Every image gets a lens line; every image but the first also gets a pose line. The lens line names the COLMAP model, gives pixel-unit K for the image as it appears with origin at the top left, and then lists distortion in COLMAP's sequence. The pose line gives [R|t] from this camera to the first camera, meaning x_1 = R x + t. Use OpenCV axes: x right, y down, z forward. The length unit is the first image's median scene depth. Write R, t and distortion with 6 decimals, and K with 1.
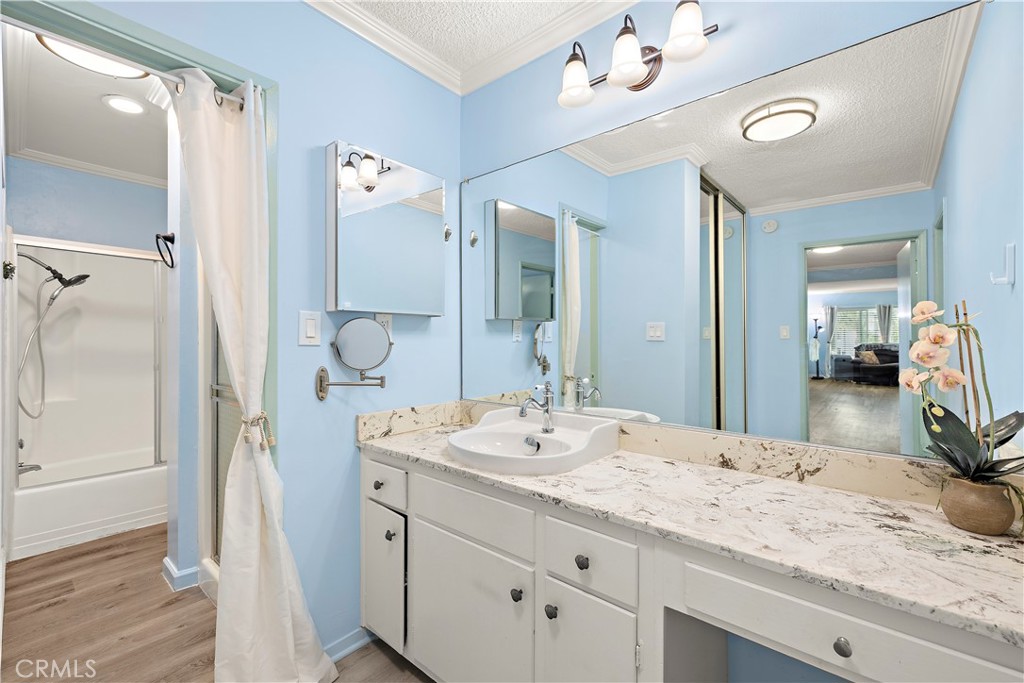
lens RADIAL K [[432.4, 0, 512.0], [0, 432.4, 340.3], [0, 0, 1]] dist [0.003474, 0.000002]
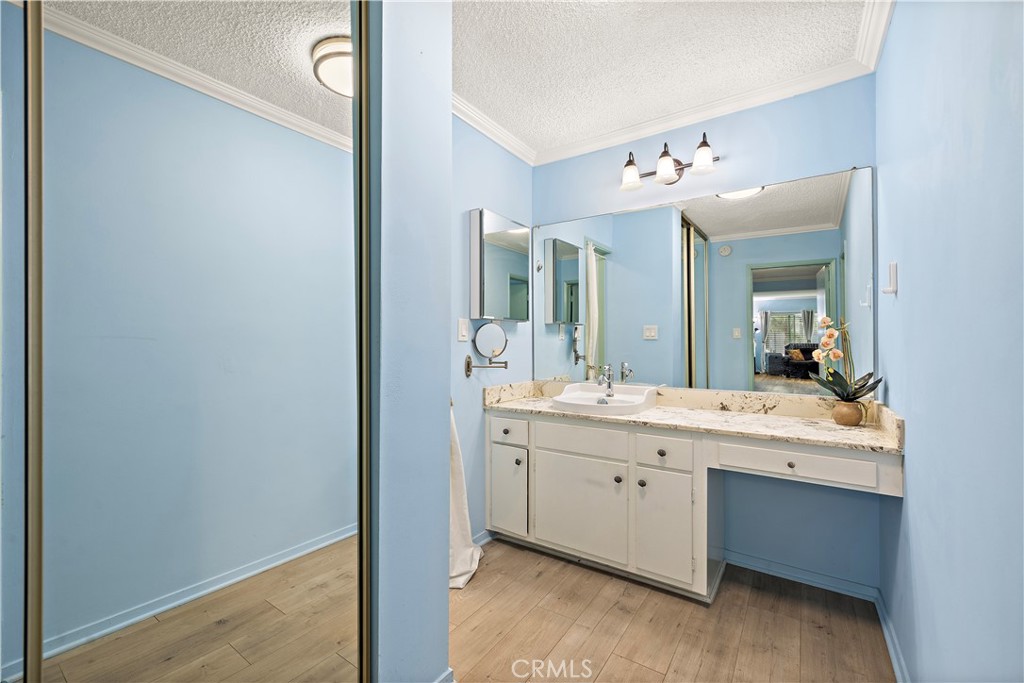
lens RADIAL K [[432.4, 0, 511.4], [0, 432.4, 341.8], [0, 0, 1]] dist [0.003474, 0.000002]
pose [[0.994001, -0.002279, 0.109351, -0.406420], [0.002352, 0.999997, -0.000533, 0.013516], [-0.109350, 0.000787, 0.994003, -0.474742]]
